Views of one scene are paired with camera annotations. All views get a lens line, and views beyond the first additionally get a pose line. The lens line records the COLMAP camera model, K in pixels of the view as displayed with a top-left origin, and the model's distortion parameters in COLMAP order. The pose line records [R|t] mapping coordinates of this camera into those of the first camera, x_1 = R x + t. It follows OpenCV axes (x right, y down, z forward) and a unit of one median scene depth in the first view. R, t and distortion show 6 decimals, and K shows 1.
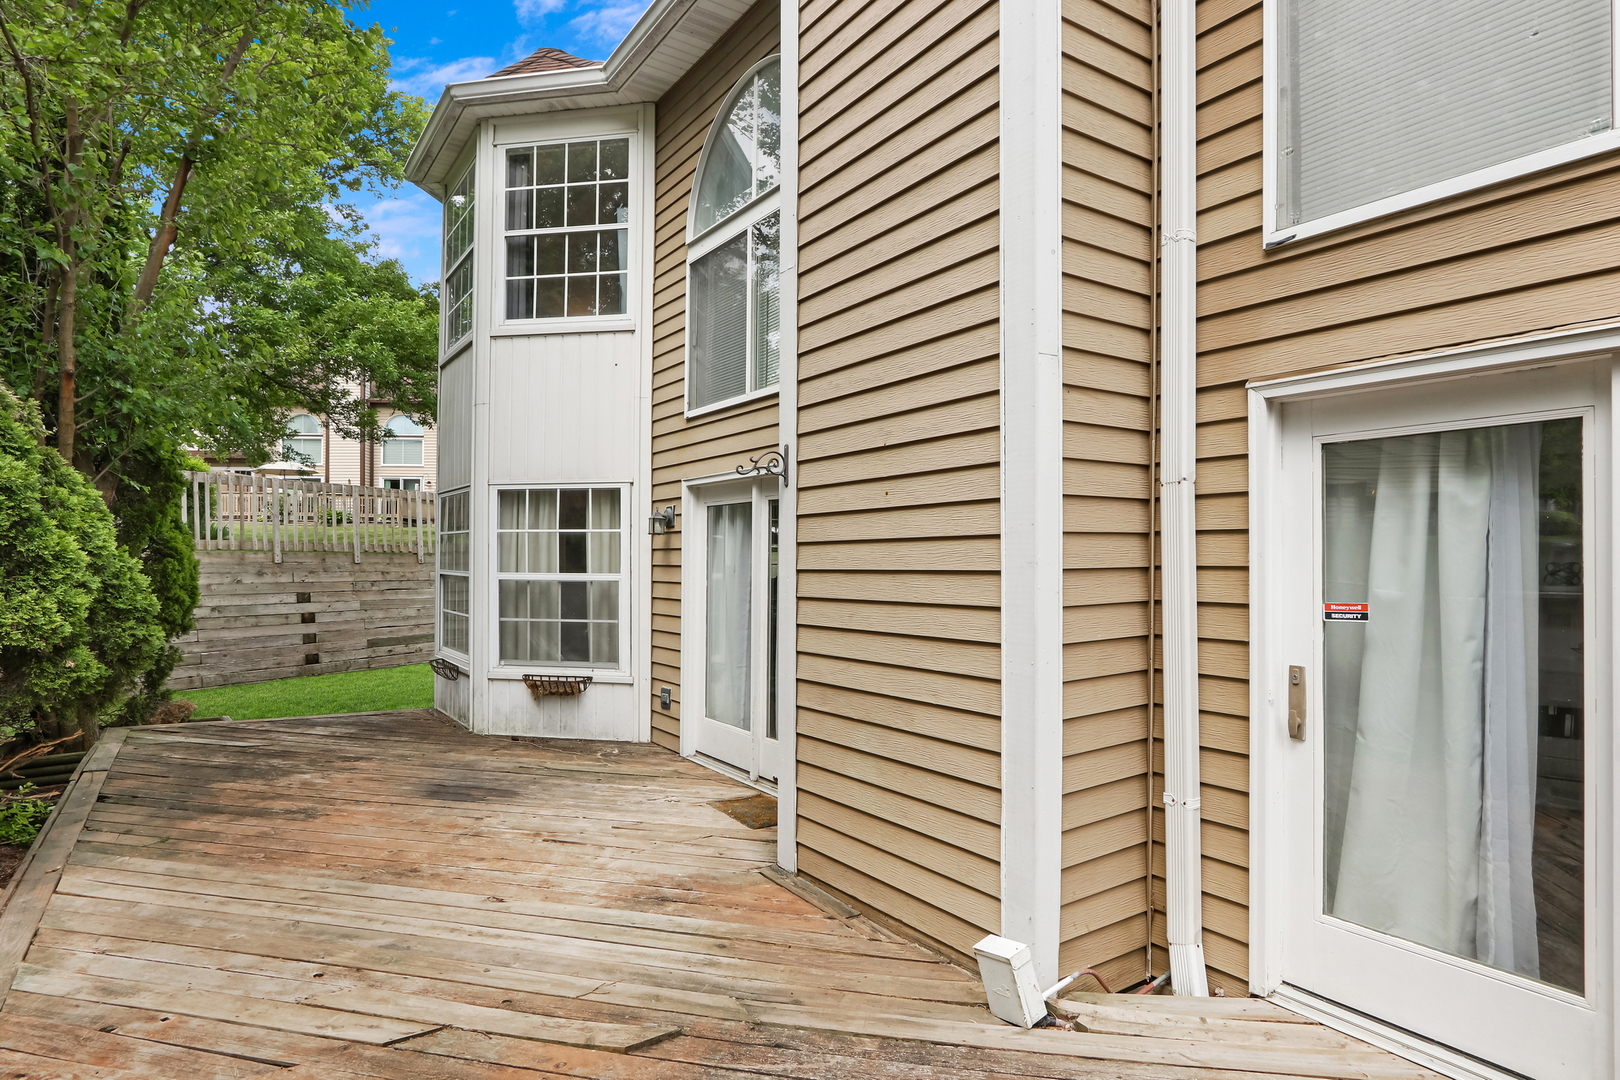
lens RADIAL K [[880.5, 0, 804.8], [0, 880.5, 562.6], [0, 0, 1]] dist [-0.003100, 0.000410]
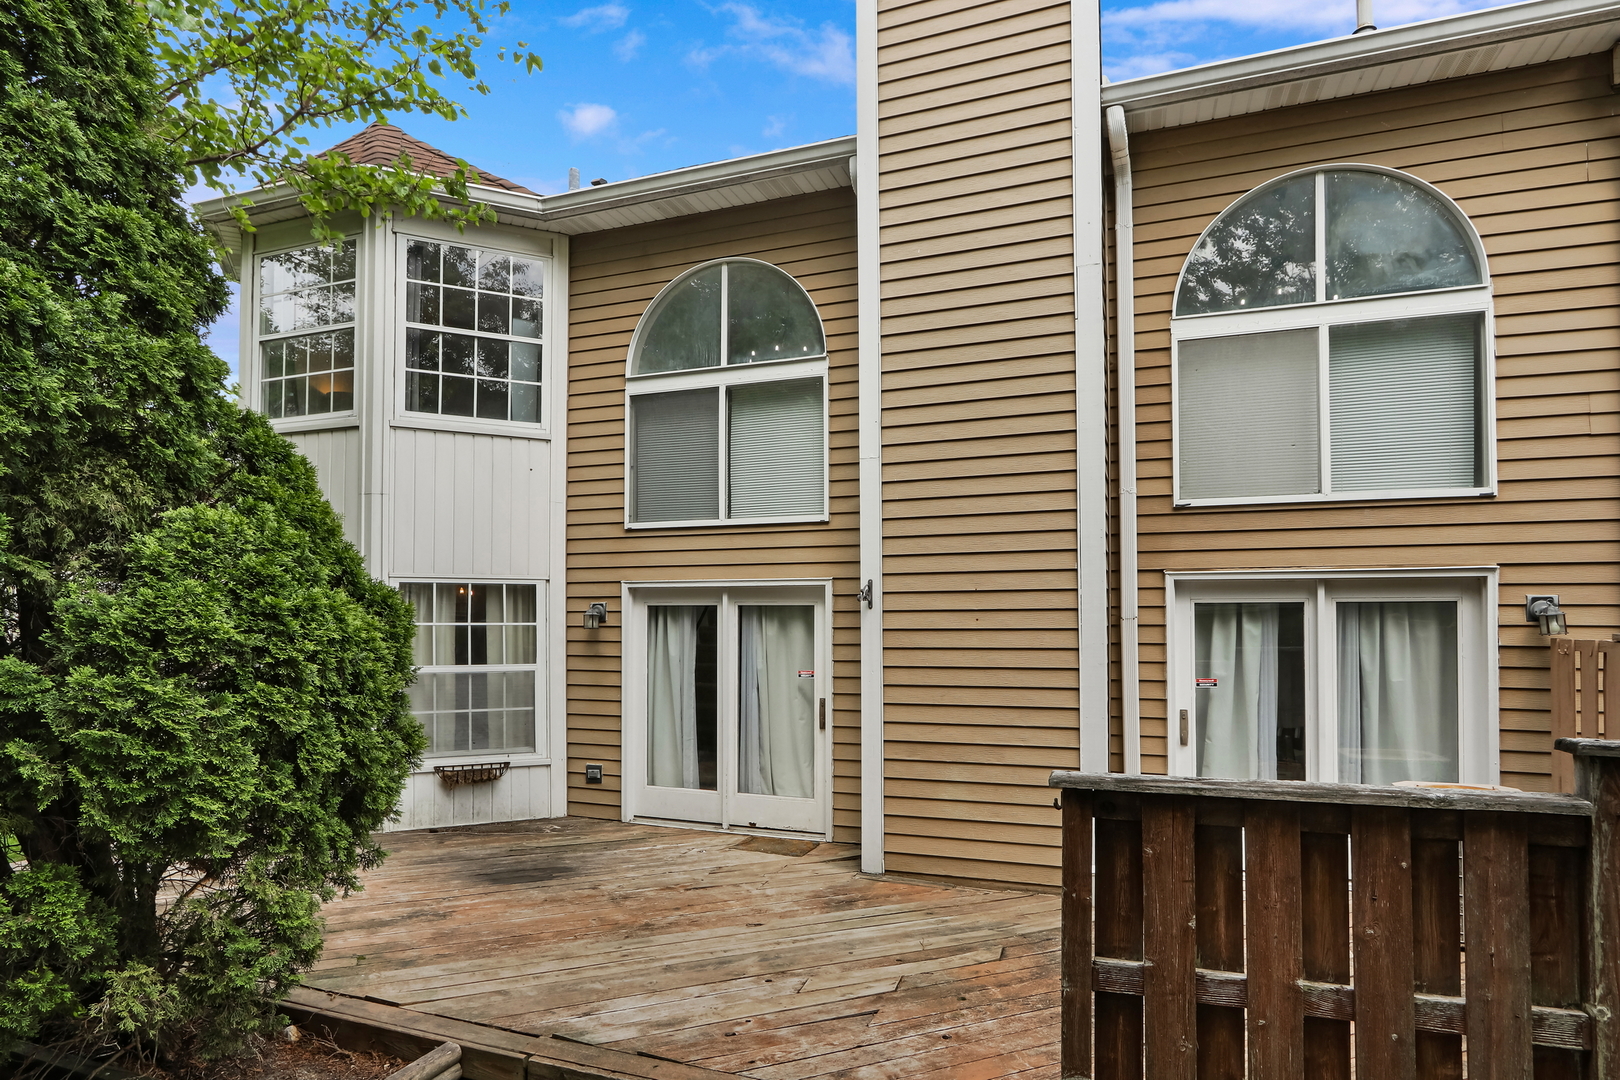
lens RADIAL K [[870.0, 0, 813.4], [0, 870.0, 623.6], [0, 0, 1]] dist [-0.017820, 0.000221]
pose [[0.812273, -0.008268, 0.583219, -0.816860], [0.004876, 0.999961, 0.007386, -0.063766], [-0.583257, -0.003156, 0.812282, -0.090668]]
